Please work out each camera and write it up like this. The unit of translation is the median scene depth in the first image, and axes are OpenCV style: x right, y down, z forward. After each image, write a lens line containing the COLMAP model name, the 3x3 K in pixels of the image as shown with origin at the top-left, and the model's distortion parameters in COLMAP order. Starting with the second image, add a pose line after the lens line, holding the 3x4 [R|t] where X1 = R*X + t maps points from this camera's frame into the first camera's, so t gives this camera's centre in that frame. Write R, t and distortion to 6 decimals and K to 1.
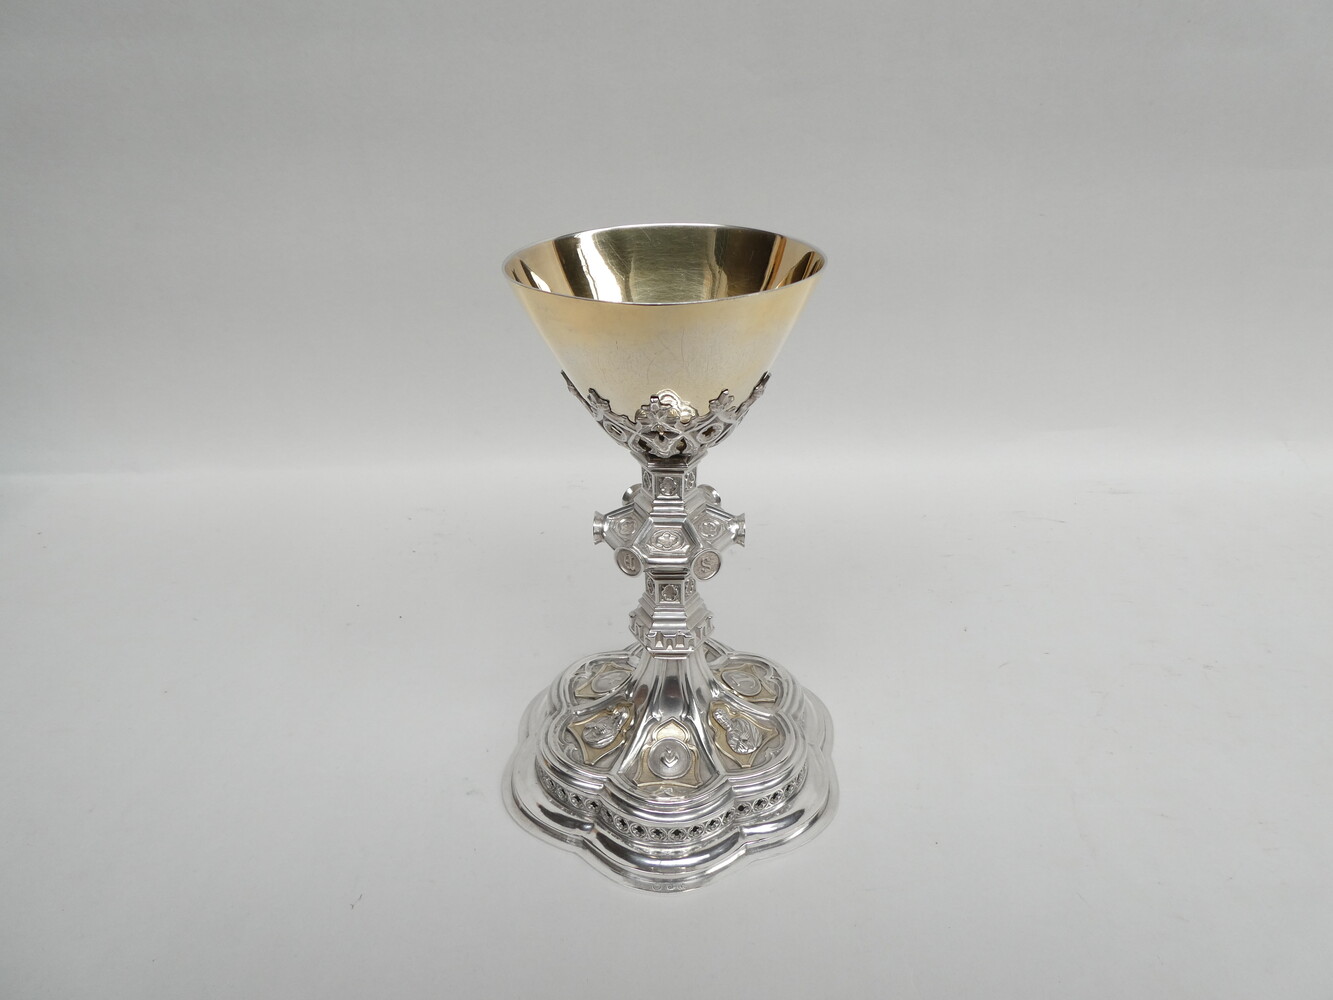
lens RADIAL K [[945.9, 0, 666.5], [0, 945.9, 500.0], [0, 0, 1]] dist [0.000433, -0.001834]
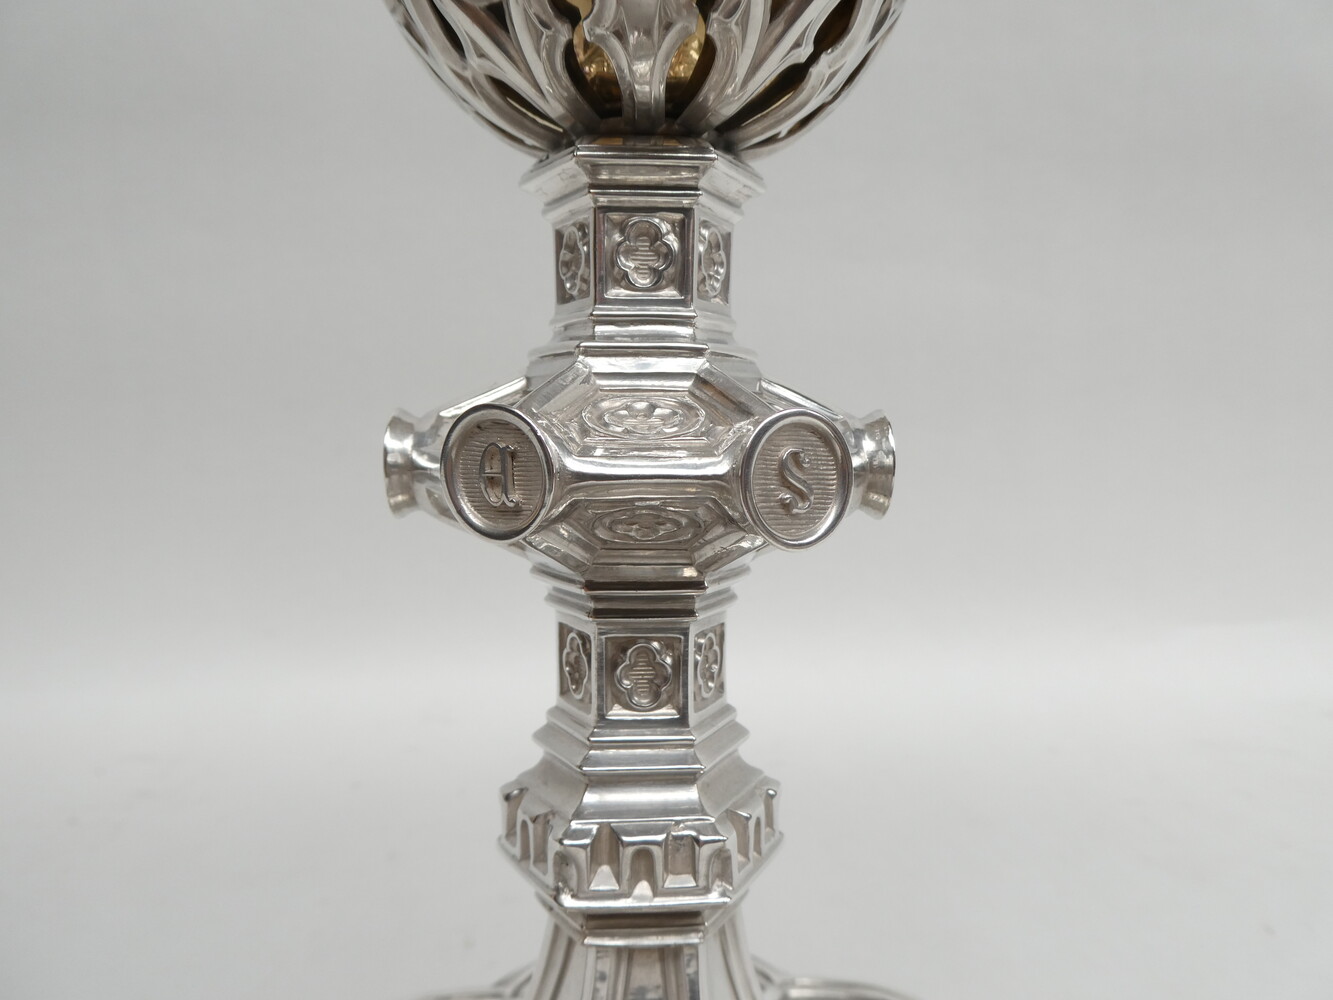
lens RADIAL K [[948.5, 0, 669.0], [0, 948.5, 501.9], [0, 0, 1]] dist [-0.001179, 0.000371]
pose [[0.996419, 0.012529, 0.083614, -0.013308], [0.022030, 0.916322, -0.399836, 0.163929], [-0.081626, 0.400247, 0.912765, 0.709303]]
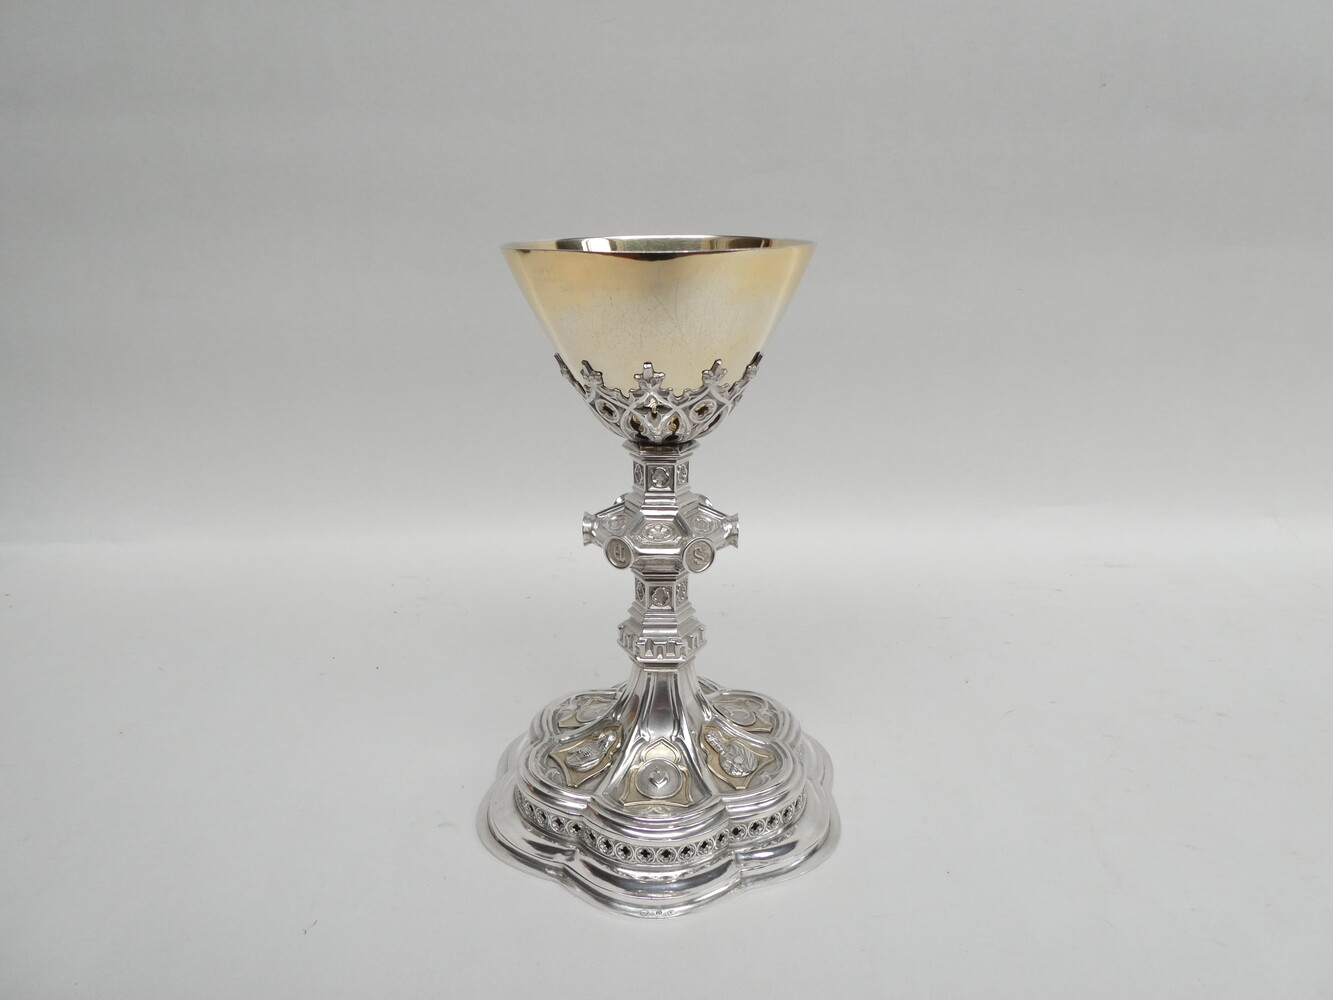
lens RADIAL K [[948.5, 0, 669.0], [0, 948.5, 501.9], [0, 0, 1]] dist [-0.001179, 0.000371]
pose [[0.999862, 0.009858, 0.013340, -0.001794], [-0.007373, 0.984551, -0.174942, 0.170488], [-0.014858, 0.174819, 0.984488, 0.032190]]
